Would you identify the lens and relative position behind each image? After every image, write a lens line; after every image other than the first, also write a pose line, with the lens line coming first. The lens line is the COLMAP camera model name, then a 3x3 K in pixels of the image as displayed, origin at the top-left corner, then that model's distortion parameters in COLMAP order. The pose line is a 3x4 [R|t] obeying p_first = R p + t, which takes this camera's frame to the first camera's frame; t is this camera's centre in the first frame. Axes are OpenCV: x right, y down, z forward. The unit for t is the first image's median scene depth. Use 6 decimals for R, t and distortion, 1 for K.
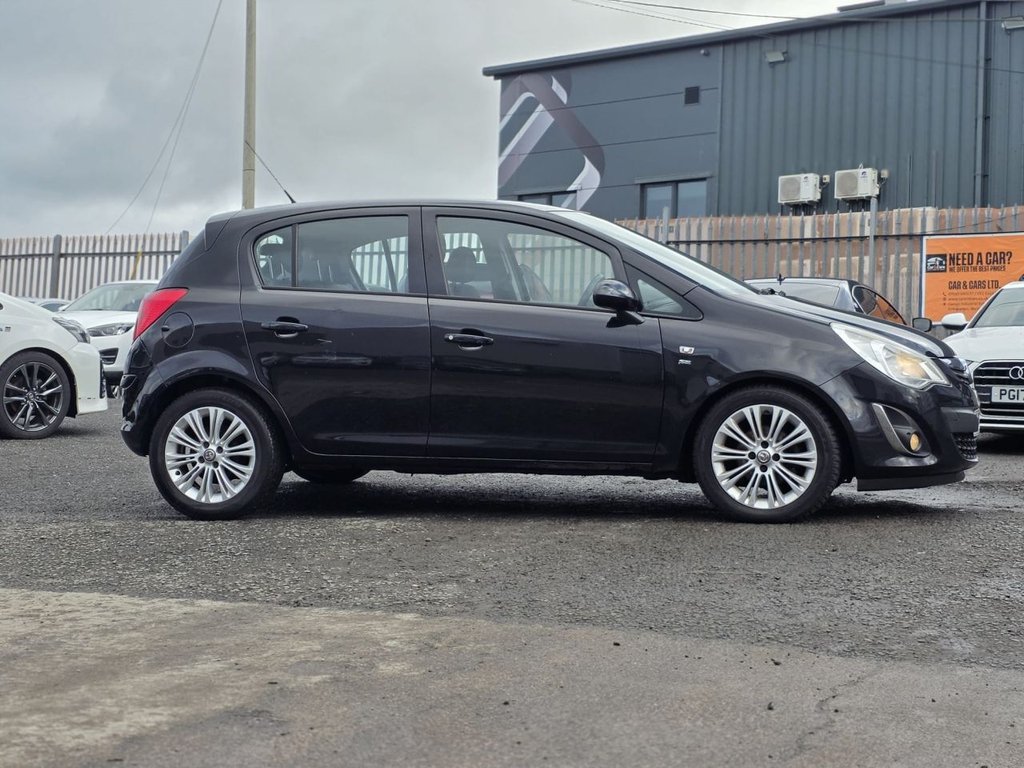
lens RADIAL K [[1736.2, 0, 531.5], [0, 1736.2, 358.0], [0, 0, 1]] dist [0.106291, 0.000000]
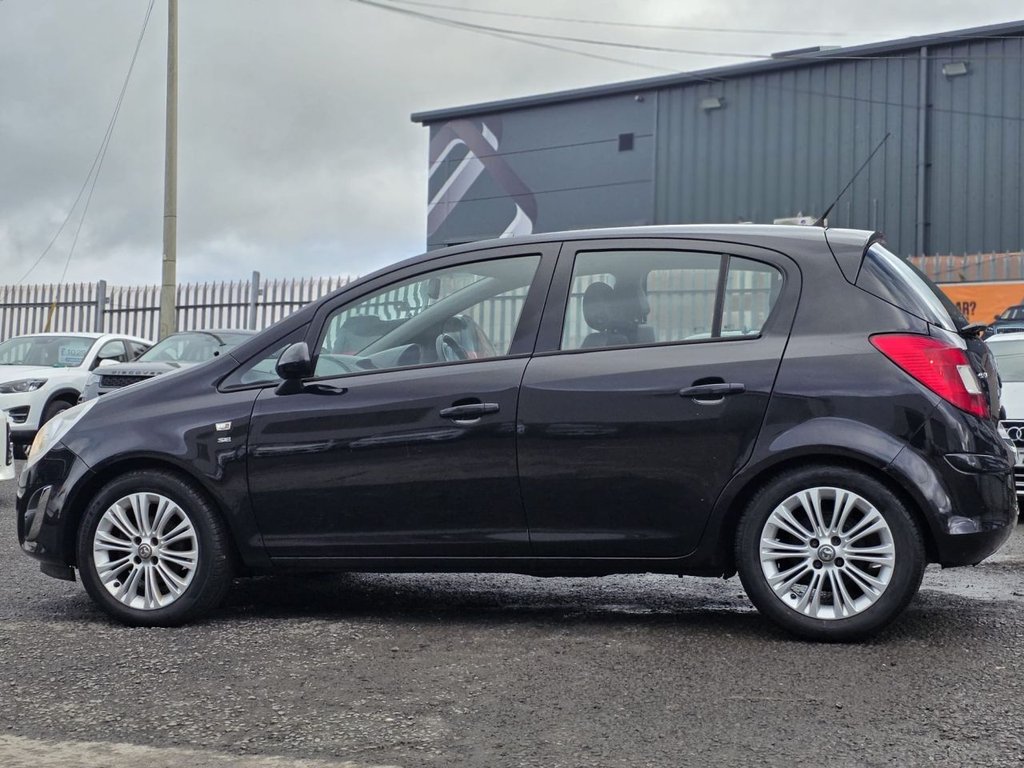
lens RADIAL K [[1736.2, 0, 509.3], [0, 1736.2, 391.7], [0, 0, 1]] dist [0.106291, 0.000000]
pose [[0.999473, -0.002562, 0.032366, -0.017073], [0.002873, 0.999950, -0.009552, -0.005599], [-0.032339, 0.009640, 0.999430, 0.089487]]
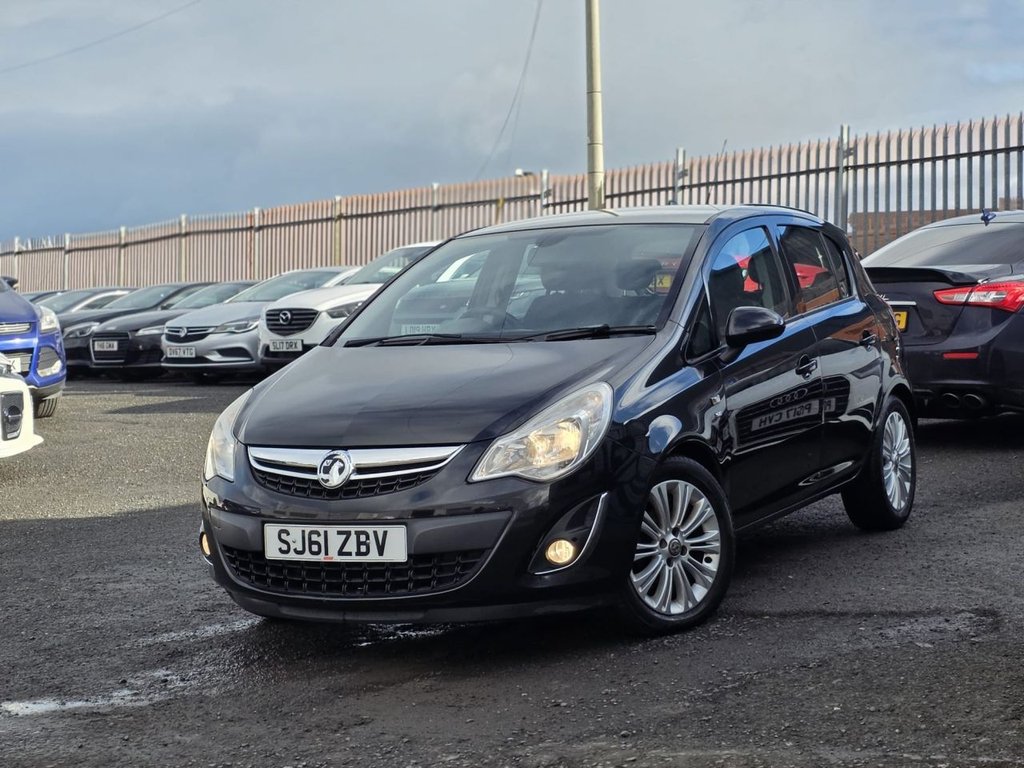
lens RADIAL K [[1912.5, 0, 518.9], [0, 1912.5, 384.7], [0, 0, 1]] dist [0.204462, 0.000000]
pose [[0.906725, -0.033472, -0.420392, 0.374944], [0.060944, 0.996781, 0.052084, -0.037875], [0.417296, -0.072846, 0.905846, 0.289018]]
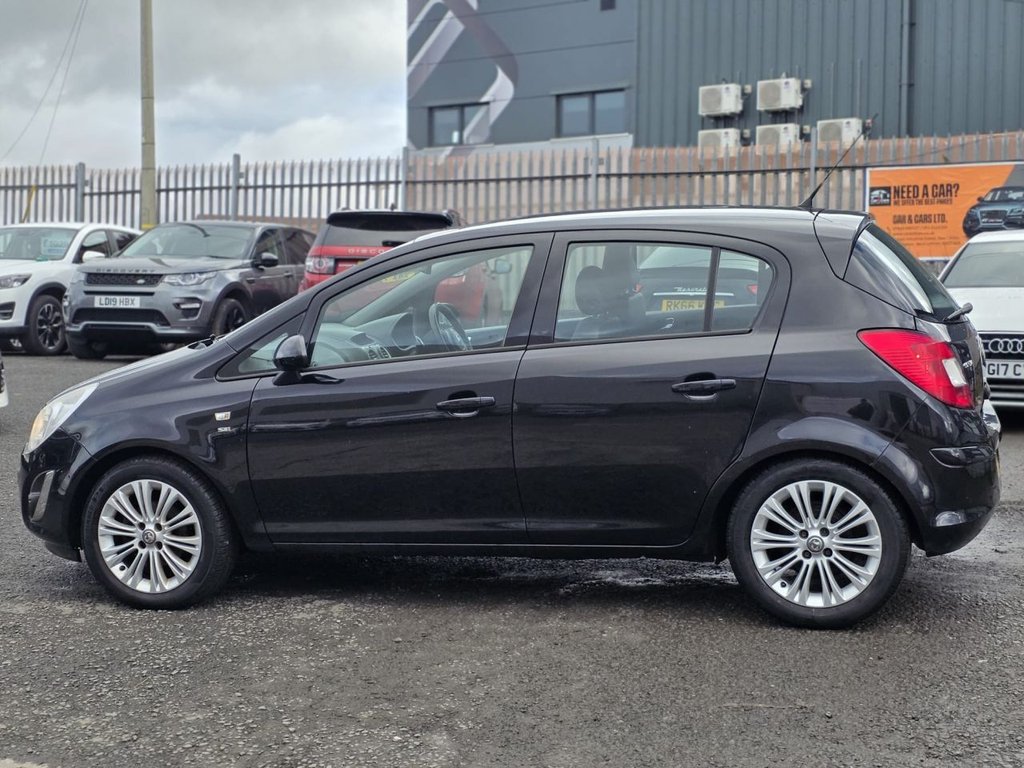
lens RADIAL K [[1736.2, 0, 521.0], [0, 1736.2, 389.0], [0, 0, 1]] dist [0.106291, 0.000000]
pose [[0.998632, -0.020681, 0.048029, -0.020324], [0.016832, 0.996717, 0.079193, -0.046067], [-0.049509, -0.078276, 0.995702, 0.082930]]
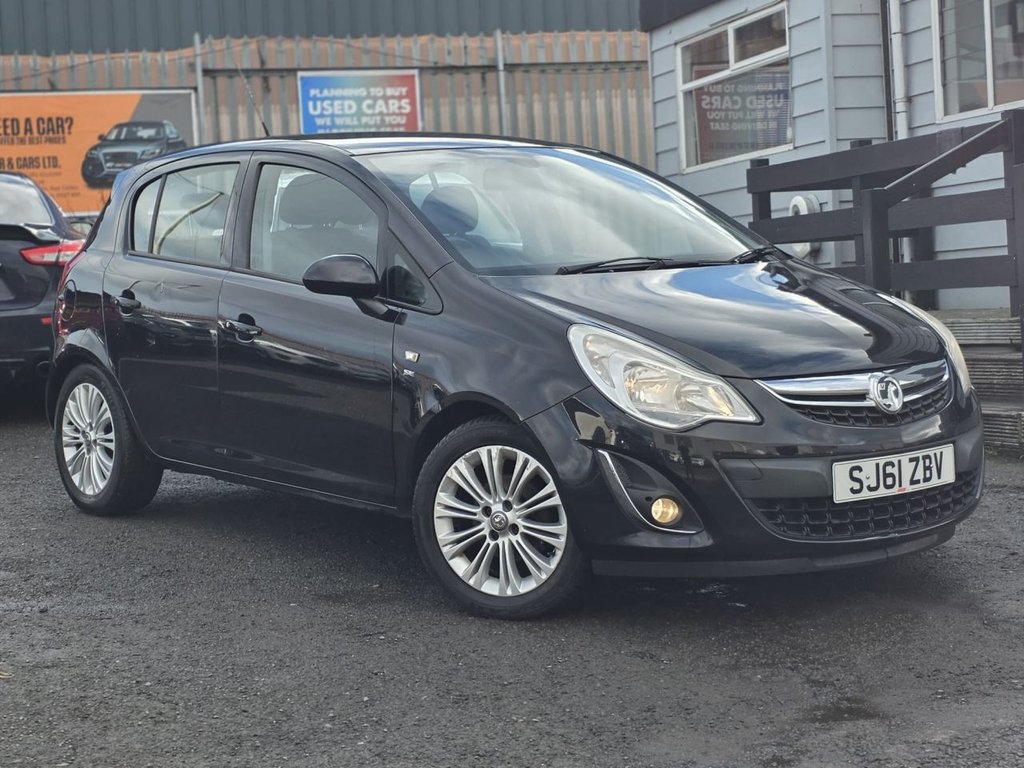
lens RADIAL K [[1937.4, 0, 491.6], [0, 1937.4, 345.2], [0, 0, 1]] dist [0.141601, 0.000000]
pose [[0.752196, -0.082661, 0.653734, -0.217755], [0.035880, 0.995767, 0.084625, -0.045967], [-0.657962, -0.040199, 0.751977, 0.427558]]
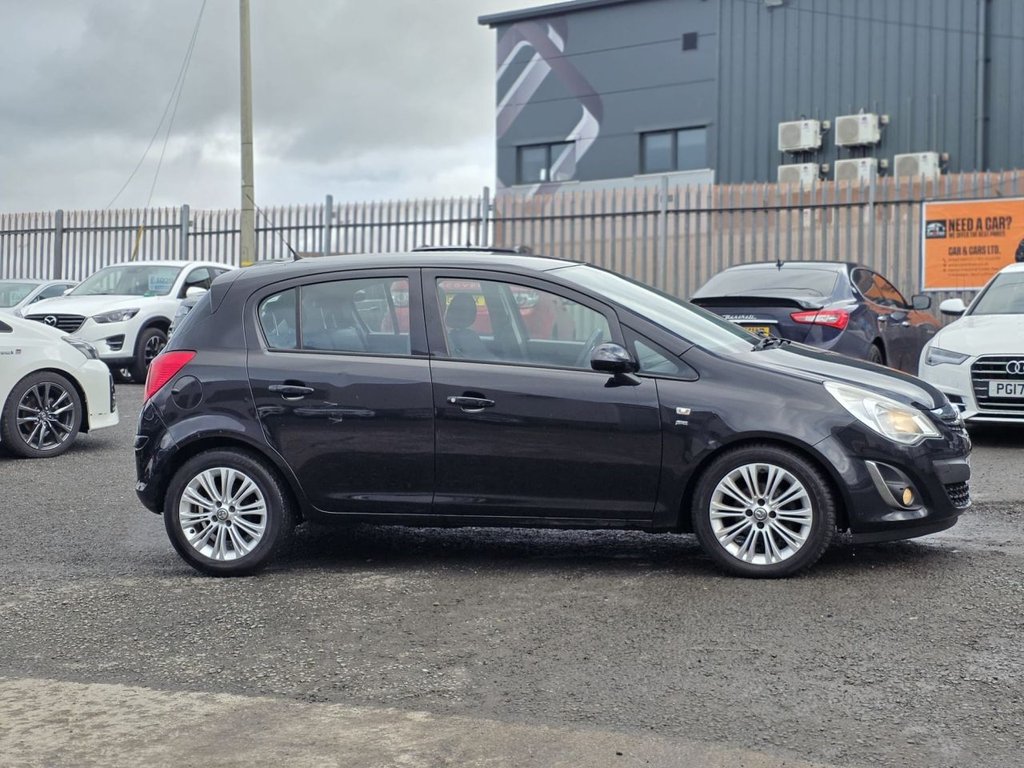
lens RADIAL K [[1736.2, 0, 517.0], [0, 1736.2, 395.4], [0, 0, 1]] dist [0.106291, 0.000000]
pose [[0.999675, -0.022854, -0.011335, 0.001628], [0.023515, 0.997789, 0.062159, -0.044452], [0.009889, -0.062405, 0.998002, -0.012990]]
